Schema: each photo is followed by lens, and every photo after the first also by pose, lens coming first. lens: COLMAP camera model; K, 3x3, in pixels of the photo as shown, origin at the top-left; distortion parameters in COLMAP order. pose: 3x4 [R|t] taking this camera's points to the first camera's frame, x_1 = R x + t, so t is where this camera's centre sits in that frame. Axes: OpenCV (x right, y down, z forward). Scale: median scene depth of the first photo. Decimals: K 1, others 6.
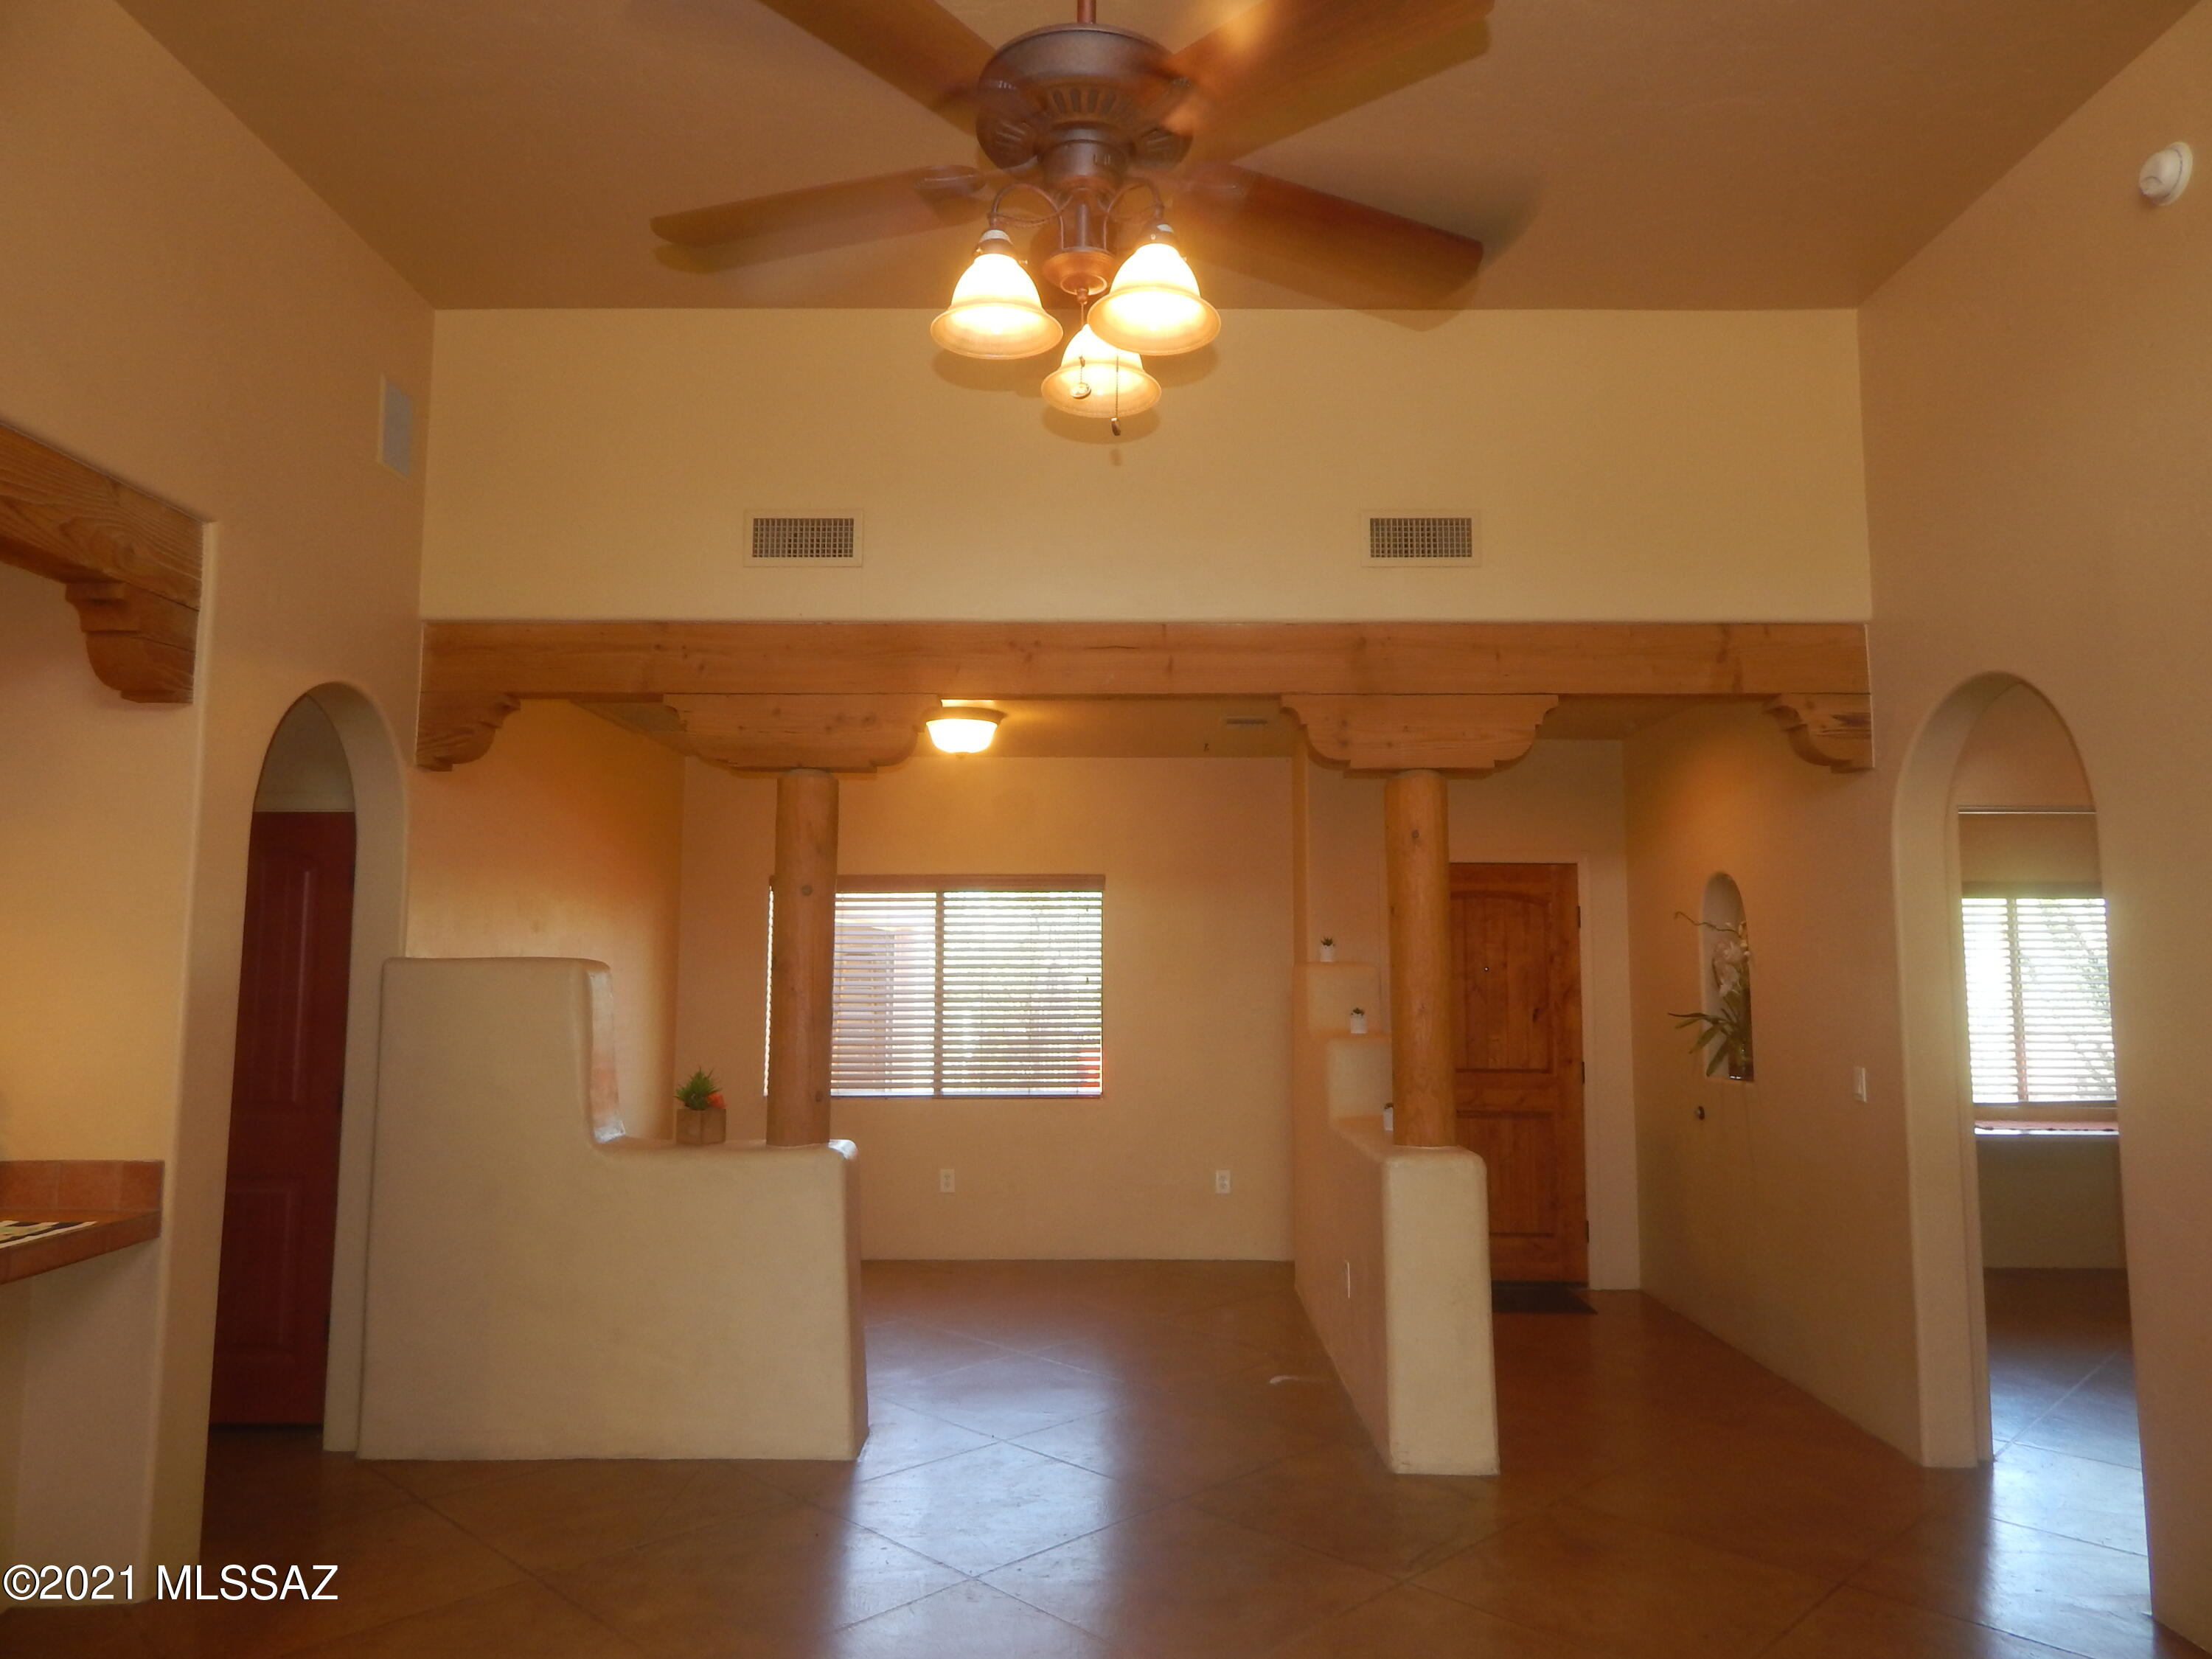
lens RADIAL K [[1436.8, 0, 1109.8], [0, 1436.8, 820.0], [0, 0, 1]] dist [0.005129, 0.001047]
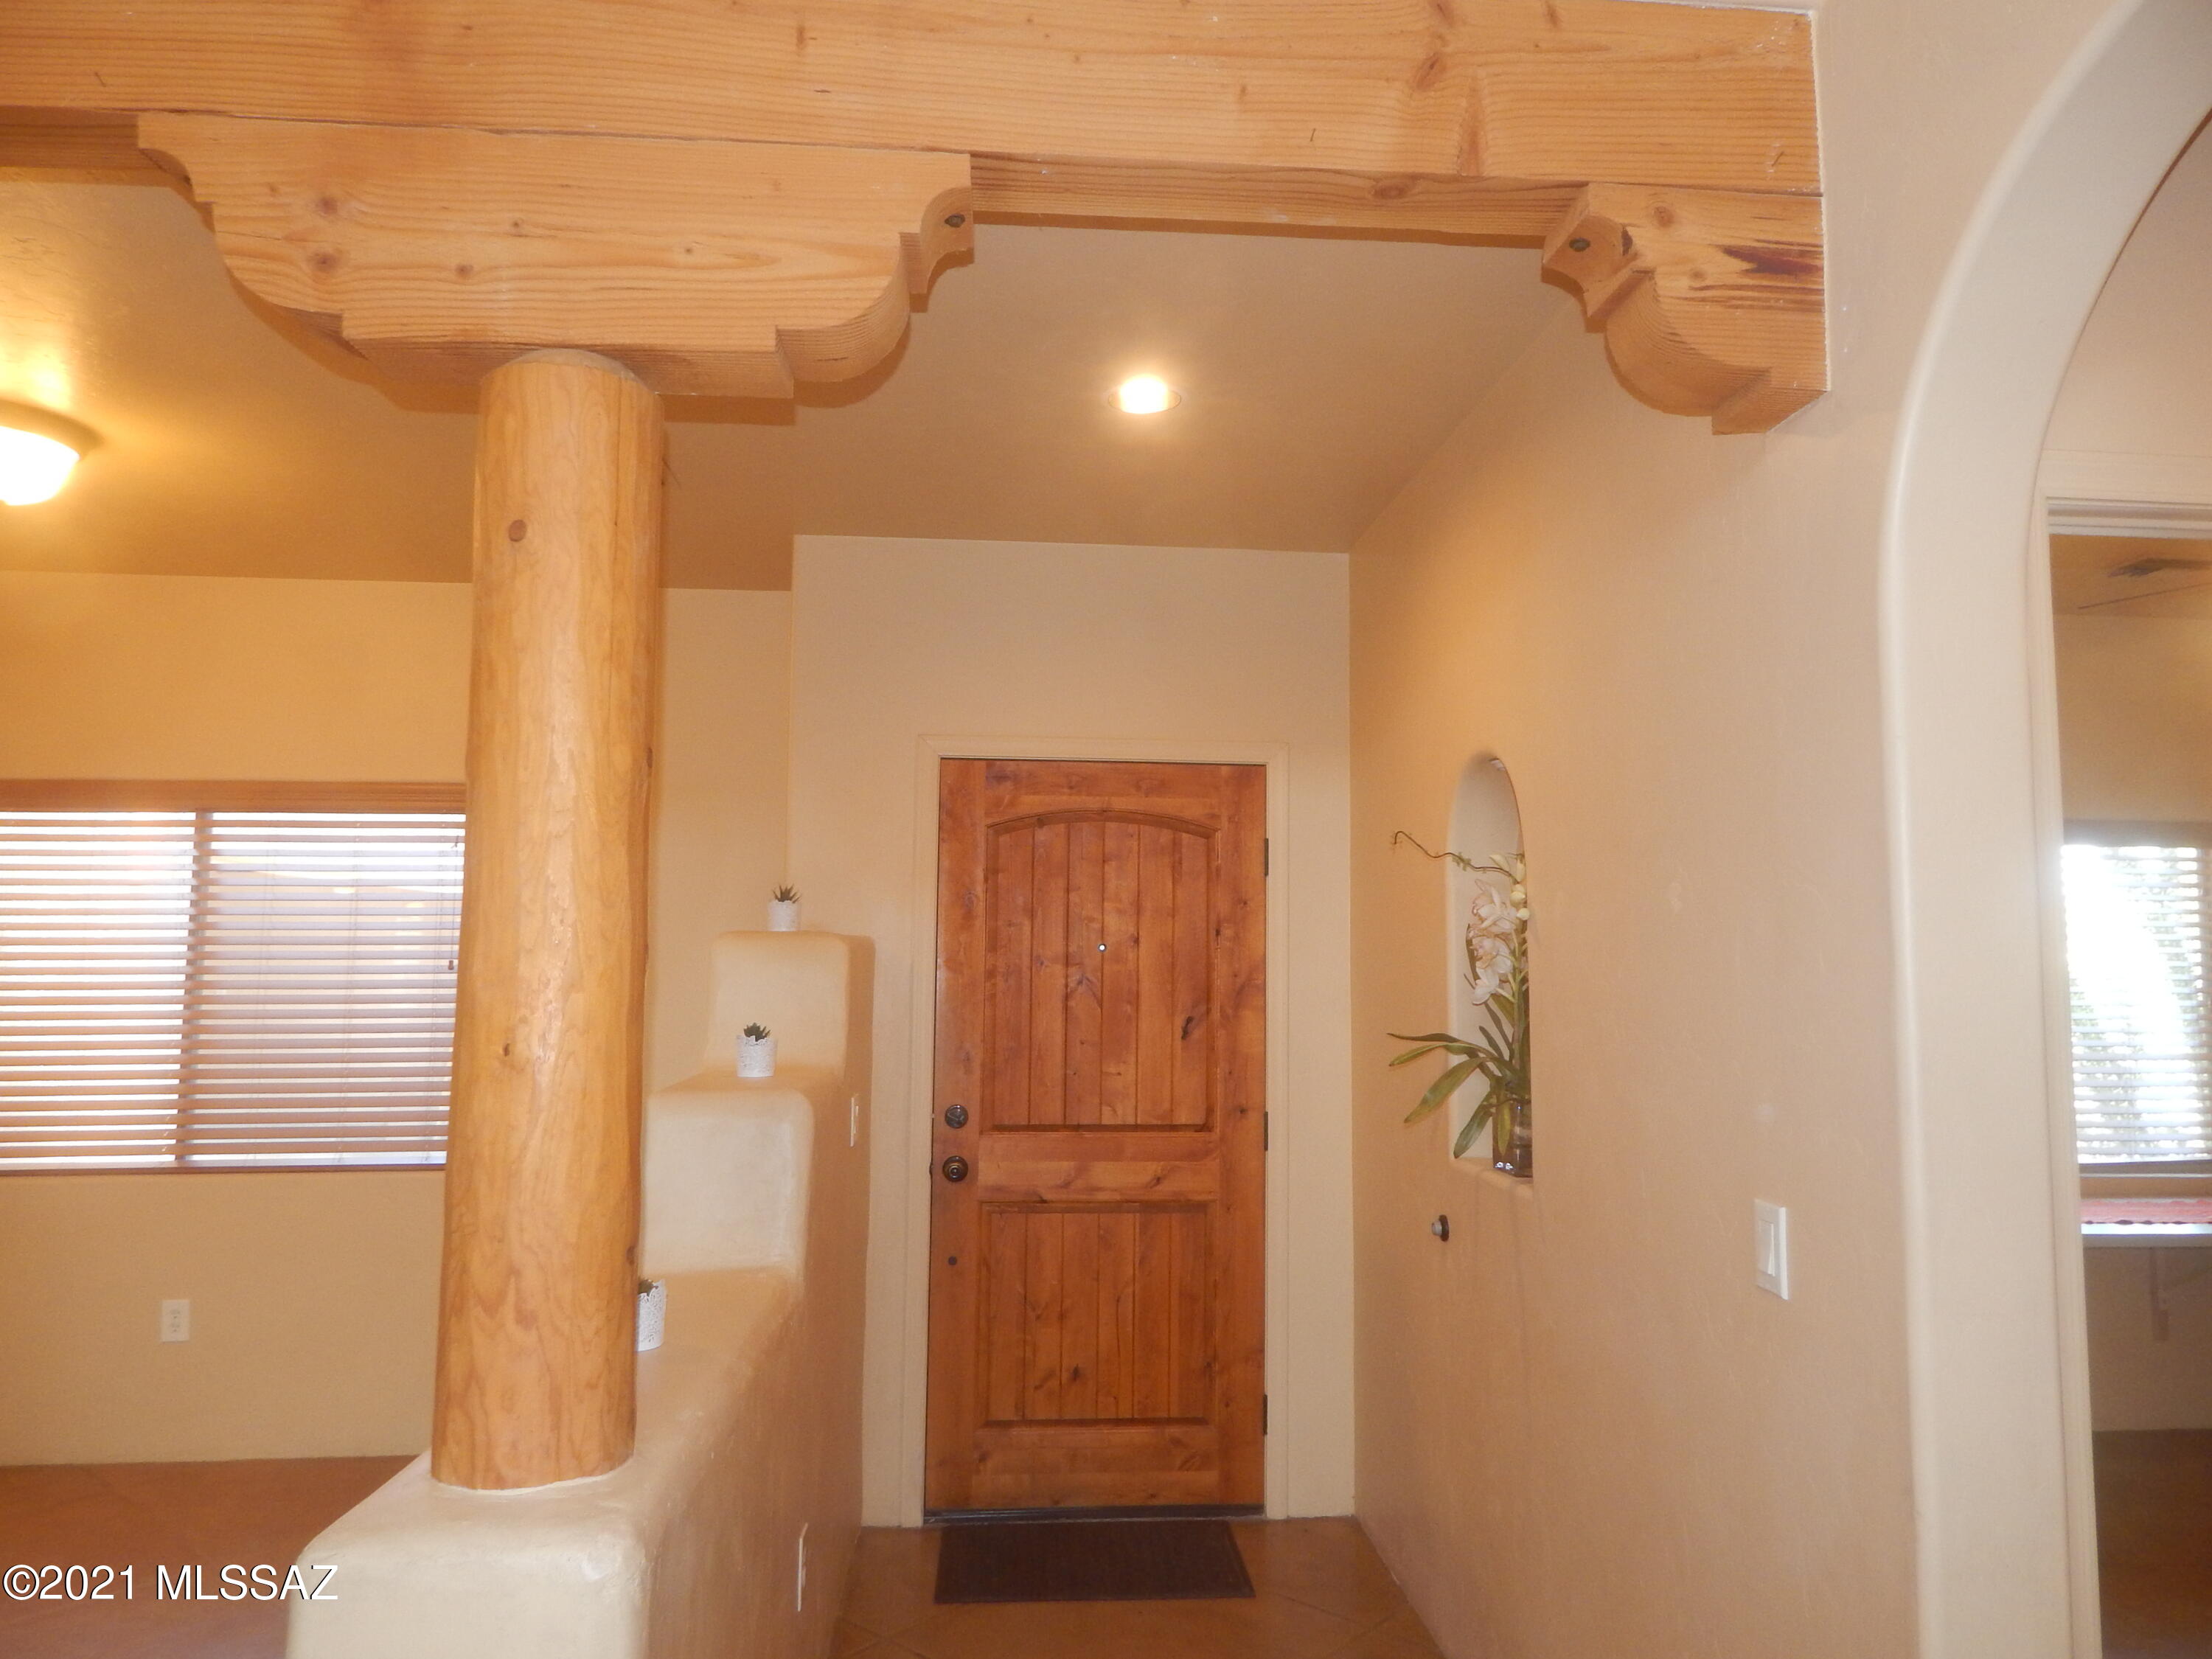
lens RADIAL K [[1464.9, 0, 1109.1], [0, 1464.9, 821.7], [0, 0, 1]] dist [0.011788, -0.012844]
pose [[0.995491, 0.012081, 0.094082, 0.212694], [-0.013435, 0.999815, 0.013772, 0.047023], [-0.093898, -0.014974, 0.995469, 0.434255]]
